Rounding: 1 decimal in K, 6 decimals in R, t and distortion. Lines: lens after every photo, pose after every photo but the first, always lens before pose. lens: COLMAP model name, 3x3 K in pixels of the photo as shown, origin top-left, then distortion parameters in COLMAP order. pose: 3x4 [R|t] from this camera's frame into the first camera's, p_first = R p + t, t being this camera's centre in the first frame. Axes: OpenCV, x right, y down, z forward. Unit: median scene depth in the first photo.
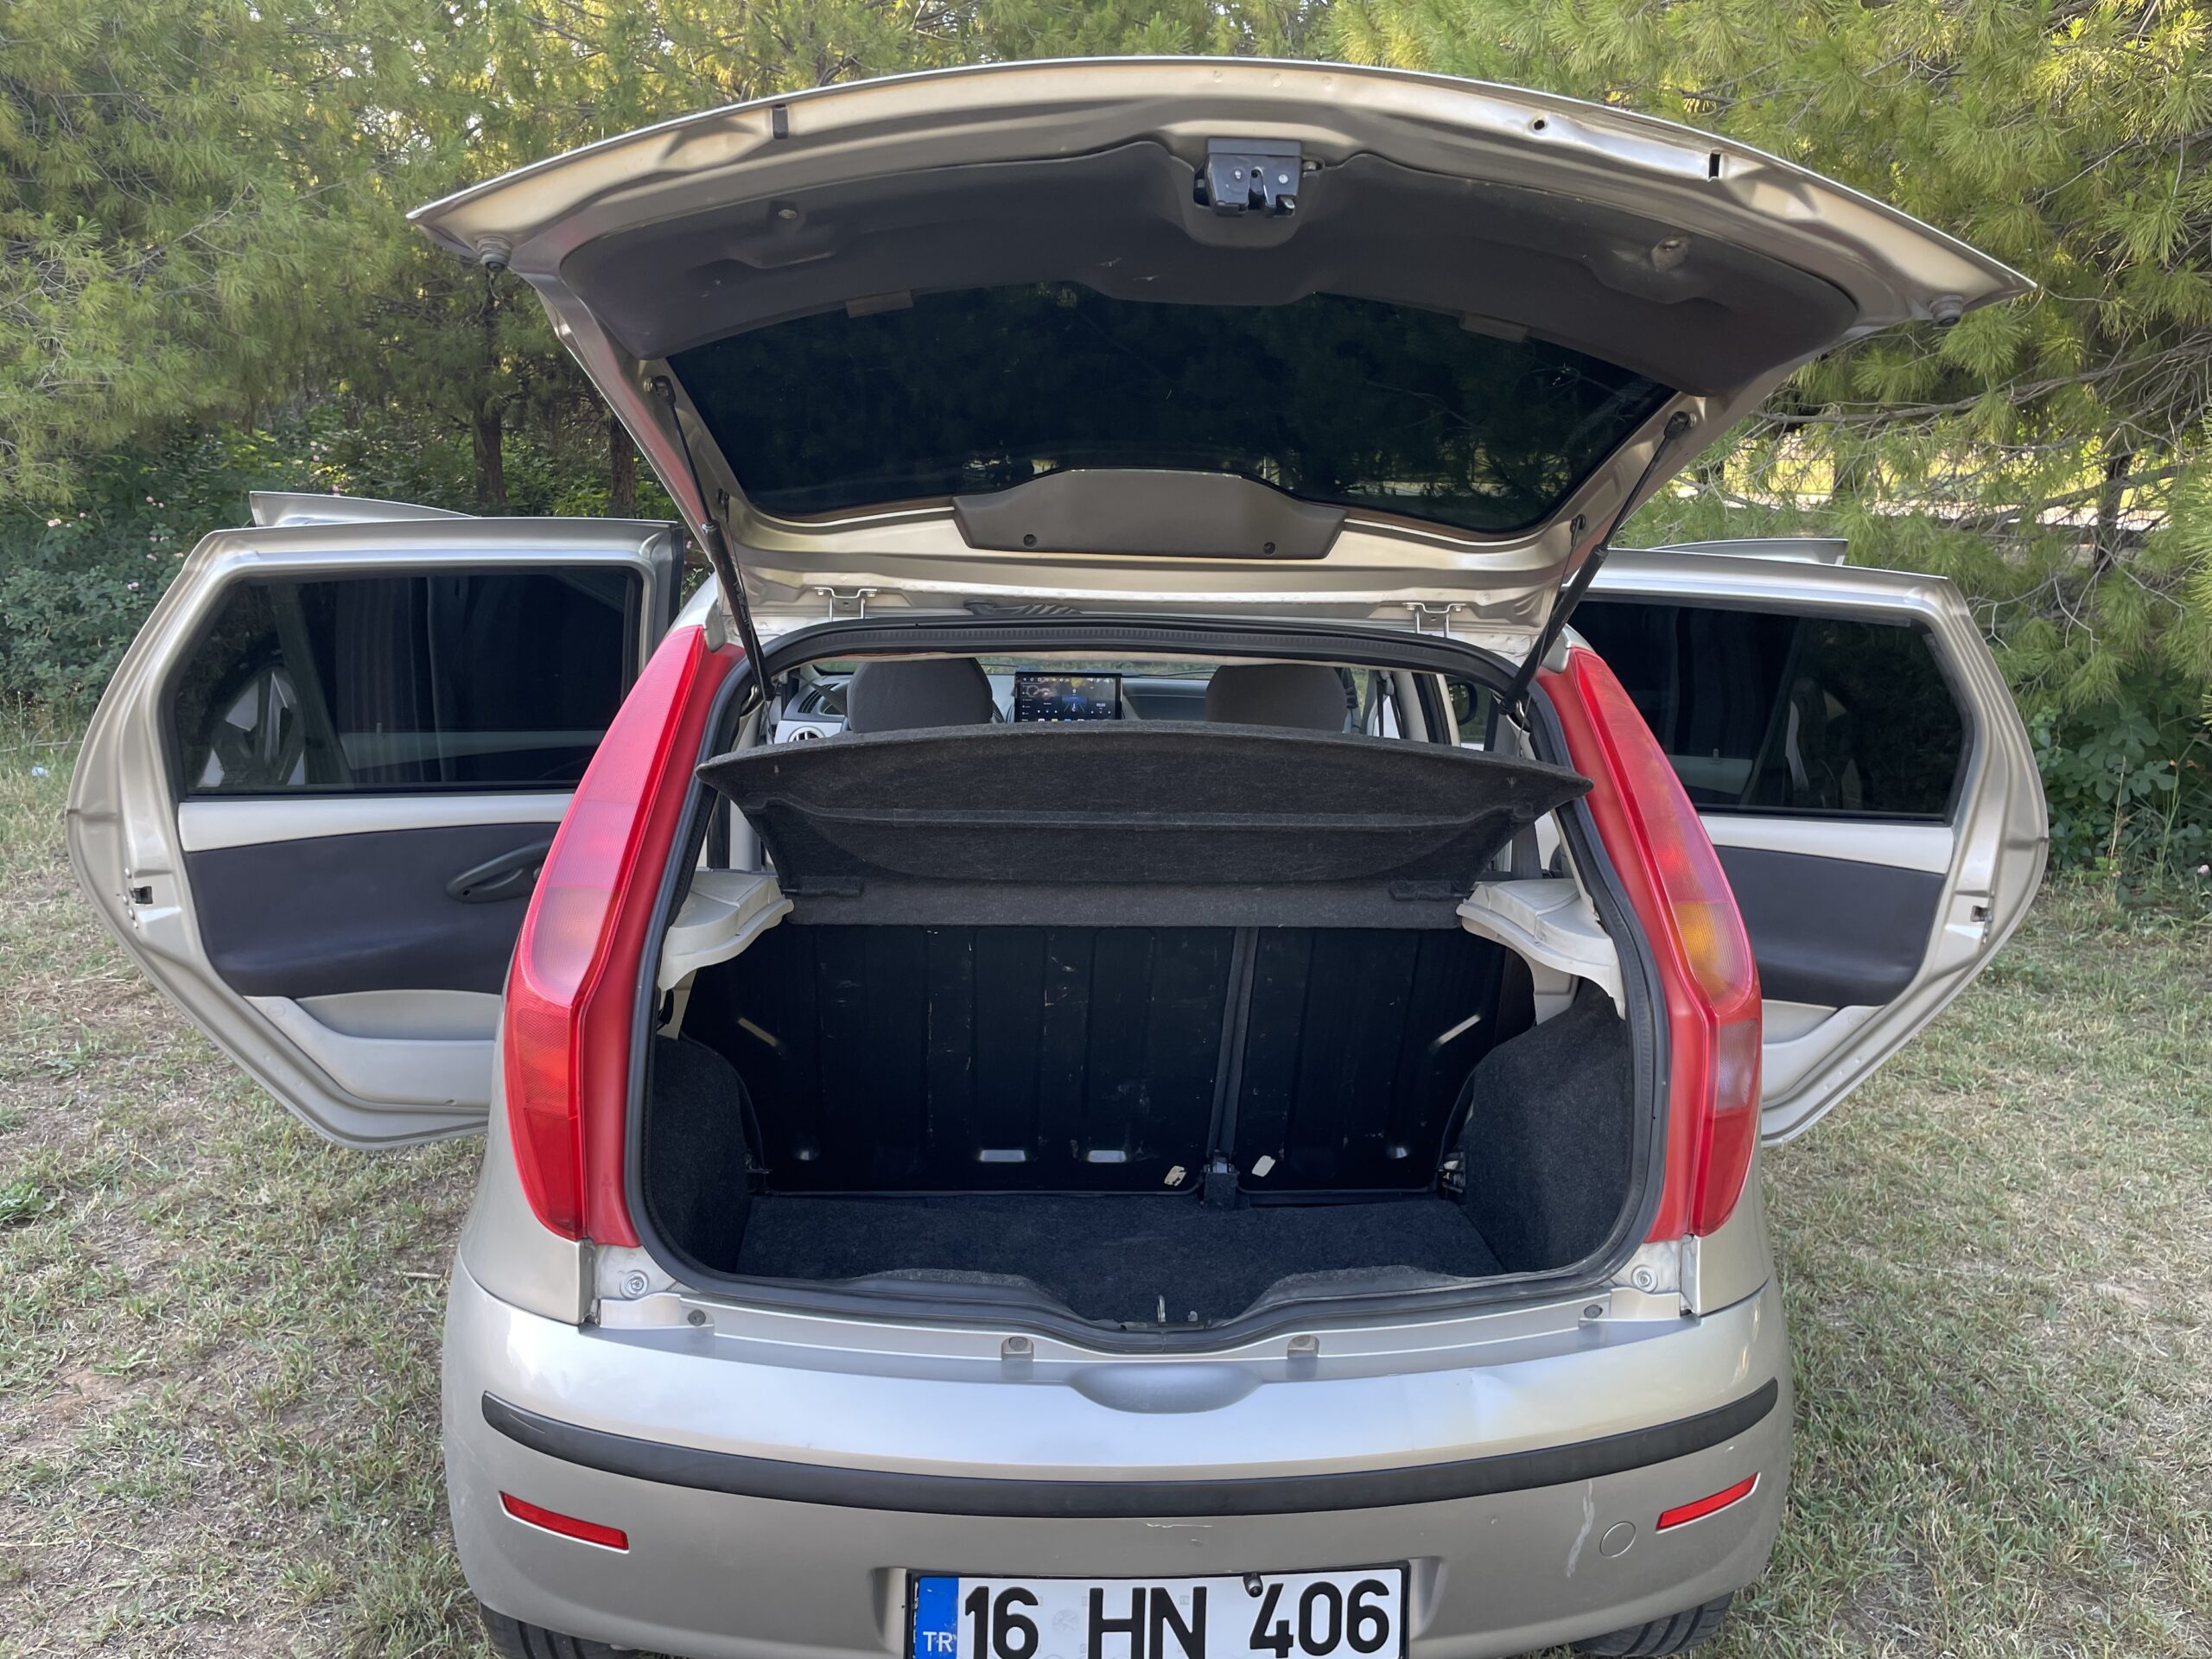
lens RADIAL K [[1614.5, 0, 1121.6], [0, 1614.5, 851.5], [0, 0, 1]] dist [0.027768, -0.054352]
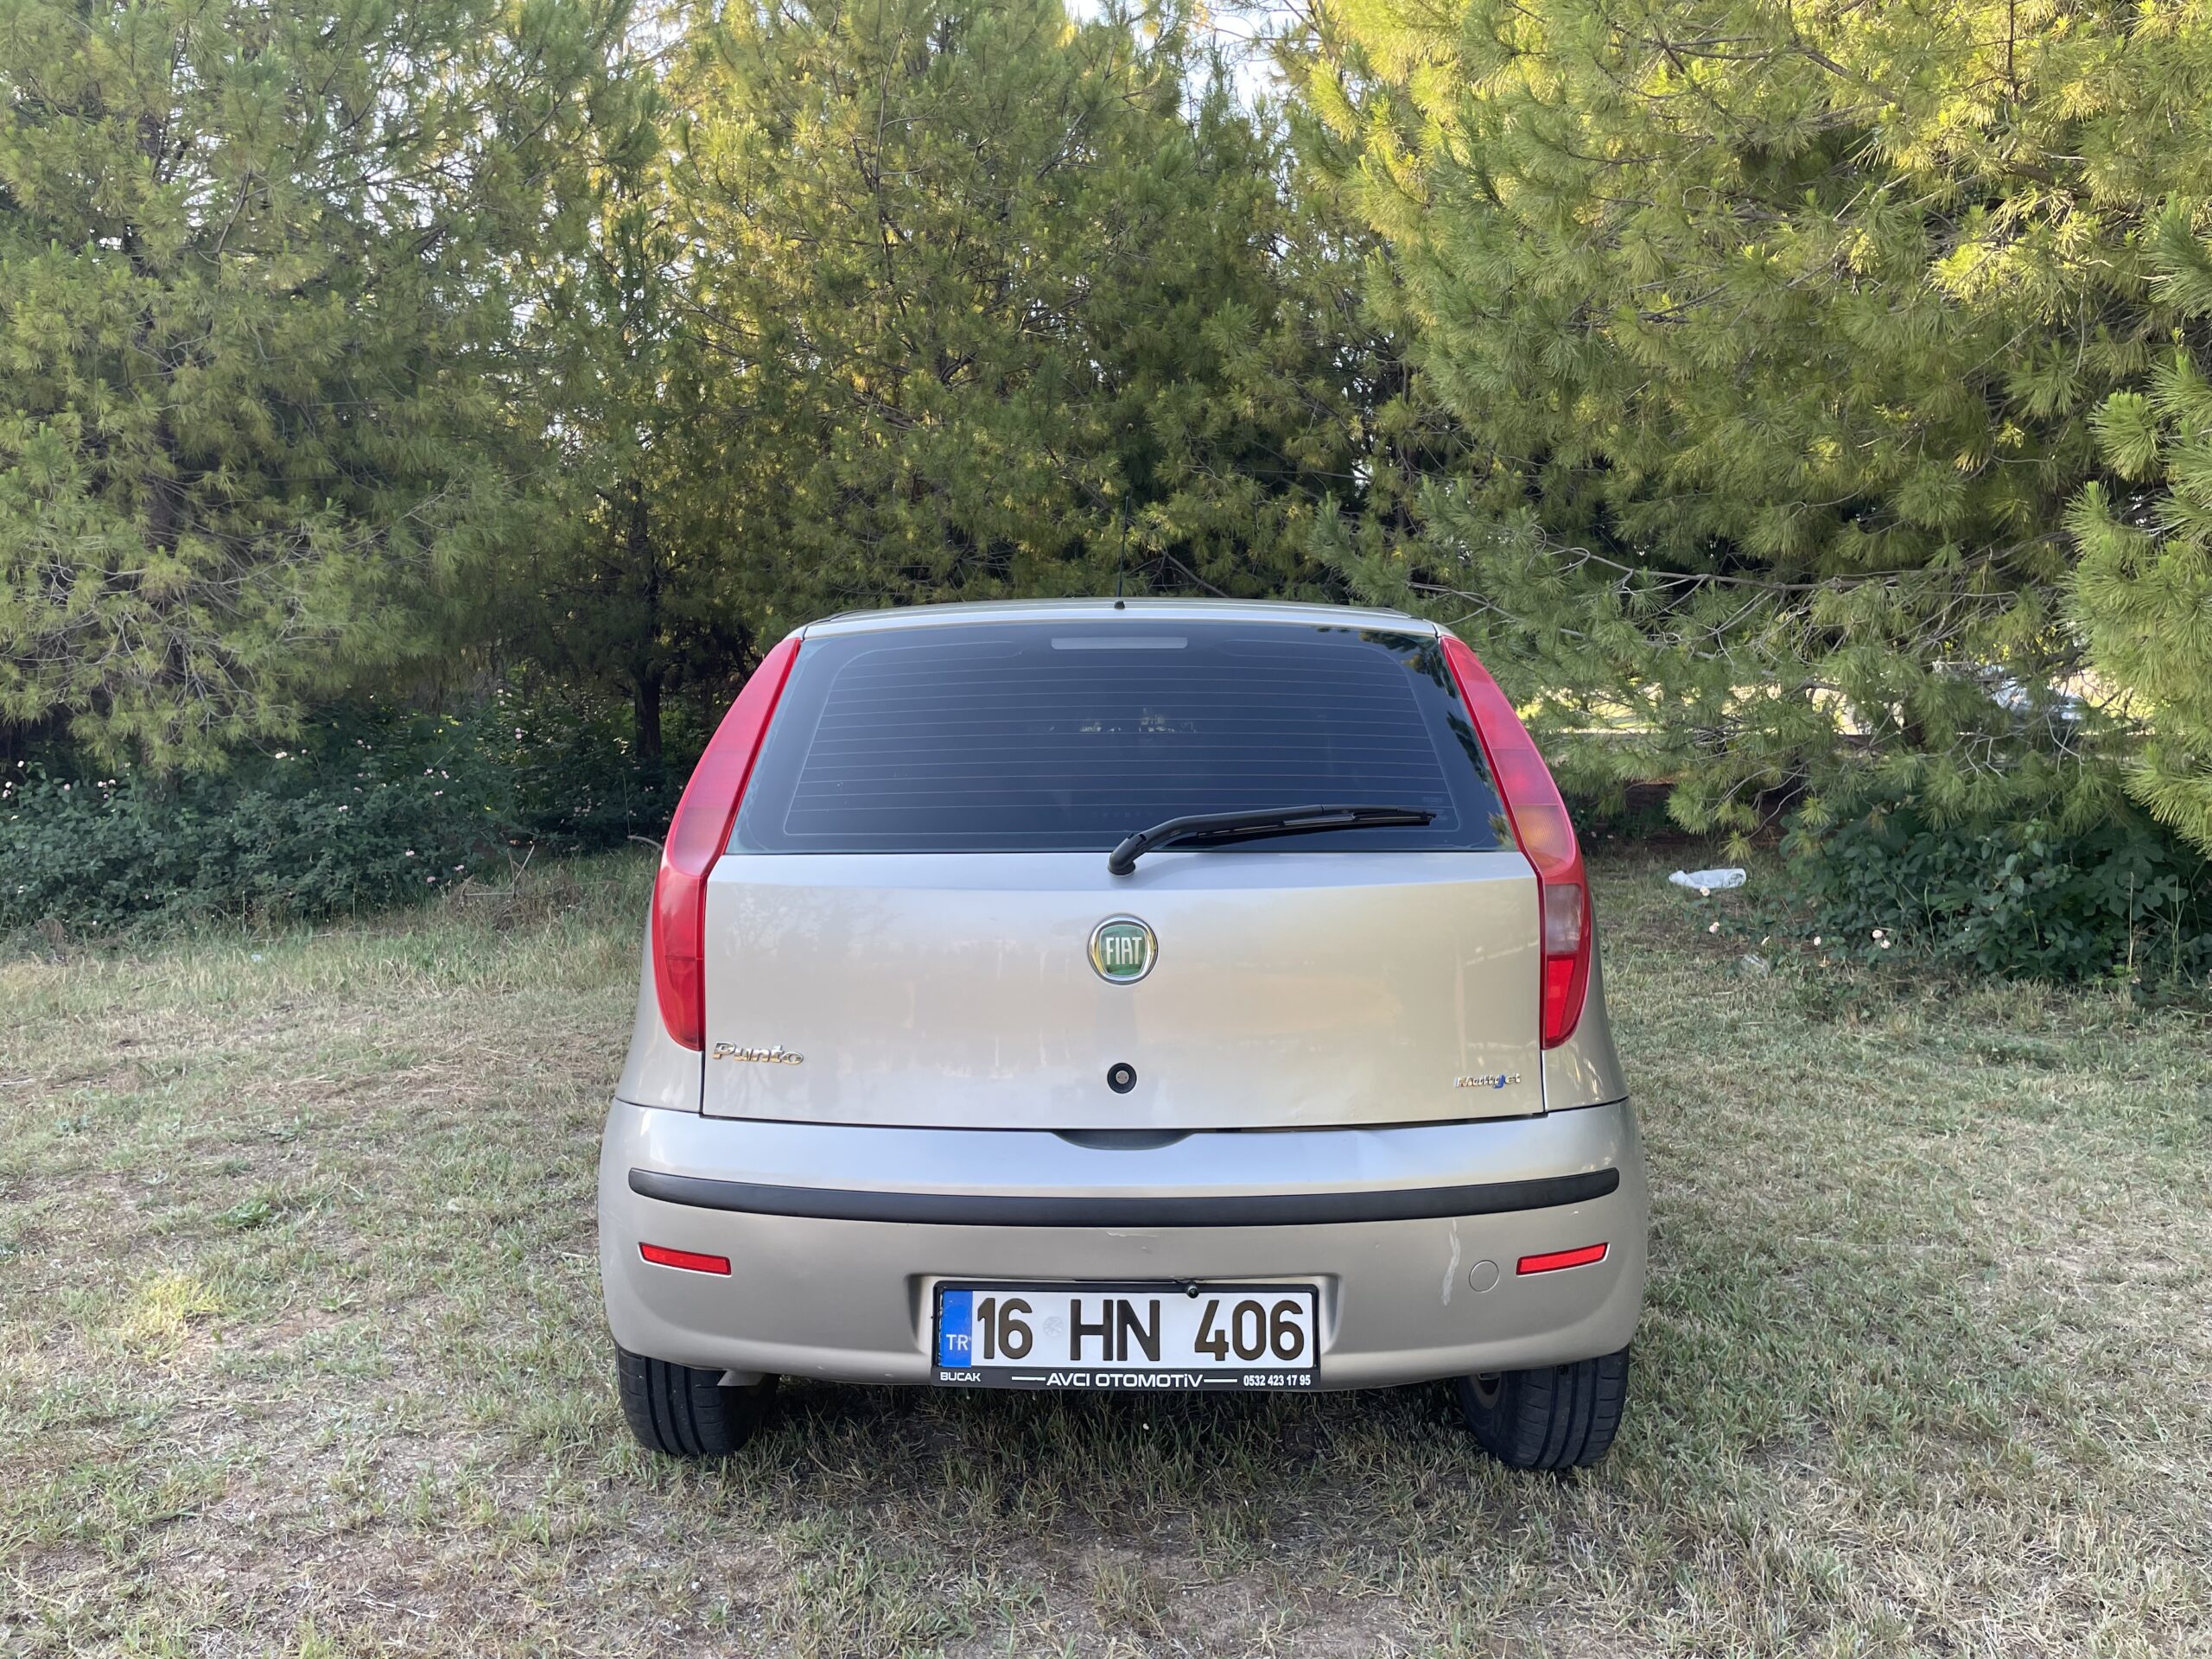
lens RADIAL K [[1614.5, 0, 1114.1], [0, 1614.5, 811.0], [0, 0, 1]] dist [0.027768, -0.054352]
pose [[0.996071, -0.032411, -0.082420, 0.061484], [0.016150, 0.981500, -0.190782, 0.141176], [0.087078, 0.188701, 0.978166, -0.163346]]
